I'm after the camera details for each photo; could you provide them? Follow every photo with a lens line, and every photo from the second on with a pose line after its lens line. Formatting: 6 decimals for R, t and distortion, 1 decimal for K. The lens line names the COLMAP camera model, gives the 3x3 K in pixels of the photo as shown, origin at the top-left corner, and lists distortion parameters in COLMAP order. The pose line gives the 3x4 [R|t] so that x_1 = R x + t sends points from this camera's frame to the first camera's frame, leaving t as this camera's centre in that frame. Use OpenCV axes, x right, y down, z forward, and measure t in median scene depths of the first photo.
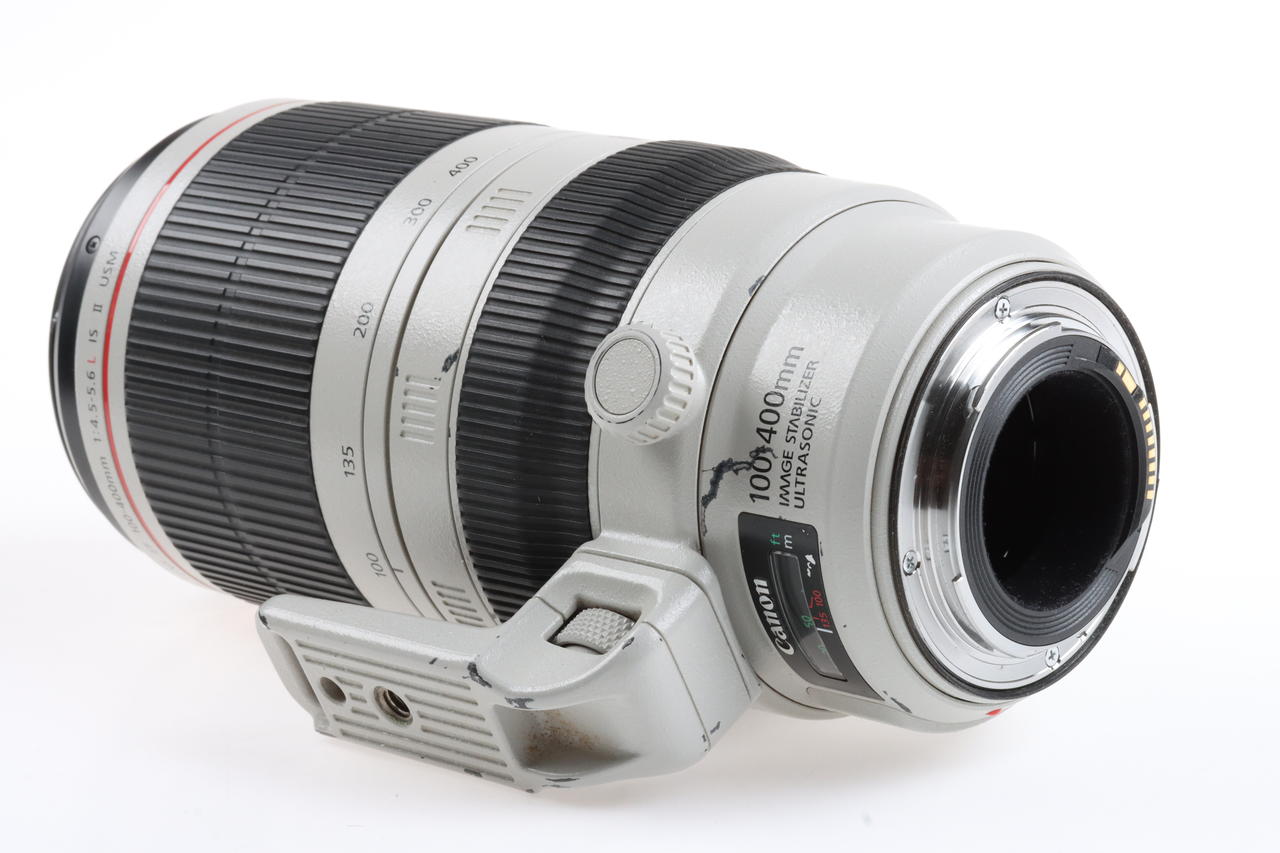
lens RADIAL K [[3571.2, 0, 640.1], [0, 3571.2, 425.8], [0, 0, 1]] dist [-0.055957, 0.000000]
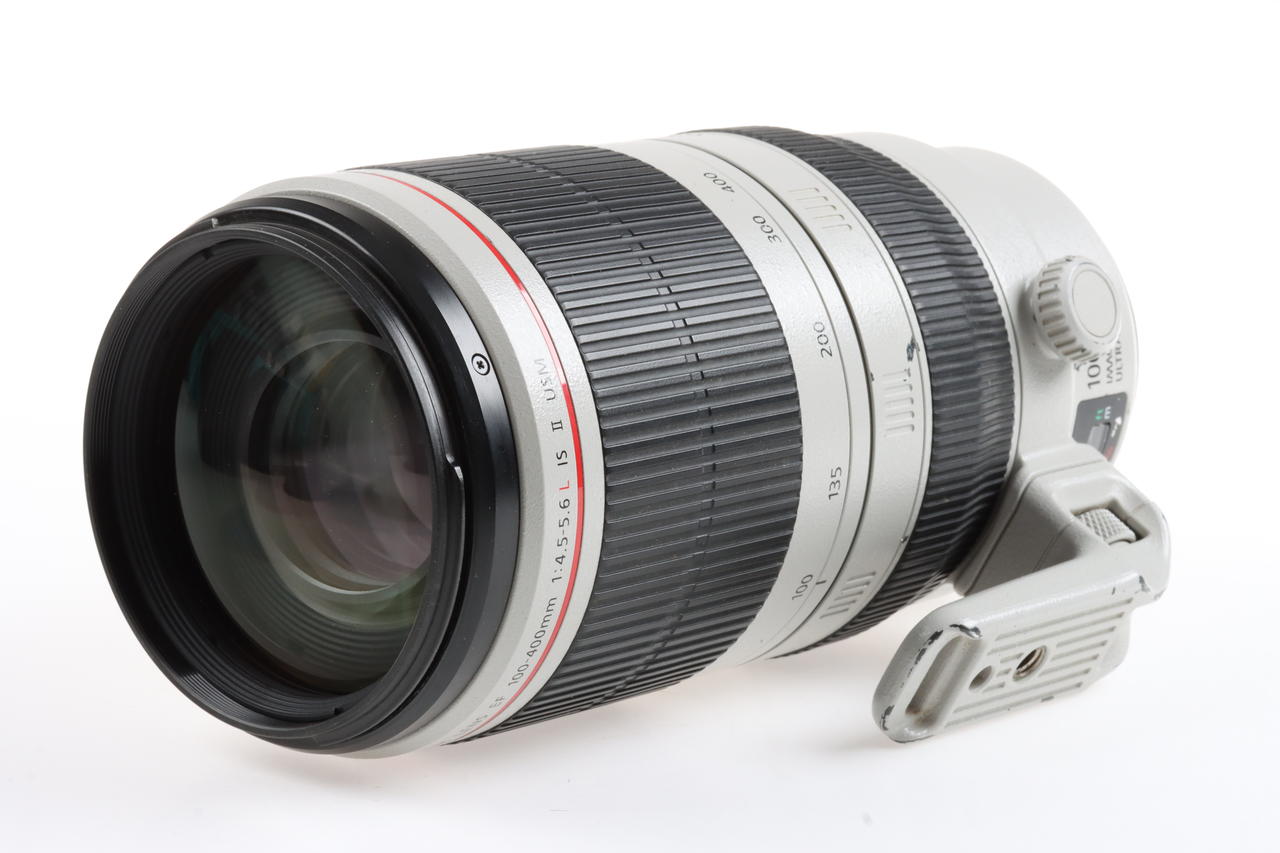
lens RADIAL K [[3571.2, 0, 640.0], [0, 3571.2, 427.2], [0, 0, 1]] dist [-0.055957, 0.000000]
pose [[0.070592, -0.212762, 0.974551, -1.097493], [0.187847, 0.962344, 0.196490, -0.219662], [-0.979658, 0.169195, 0.107901, 0.986948]]
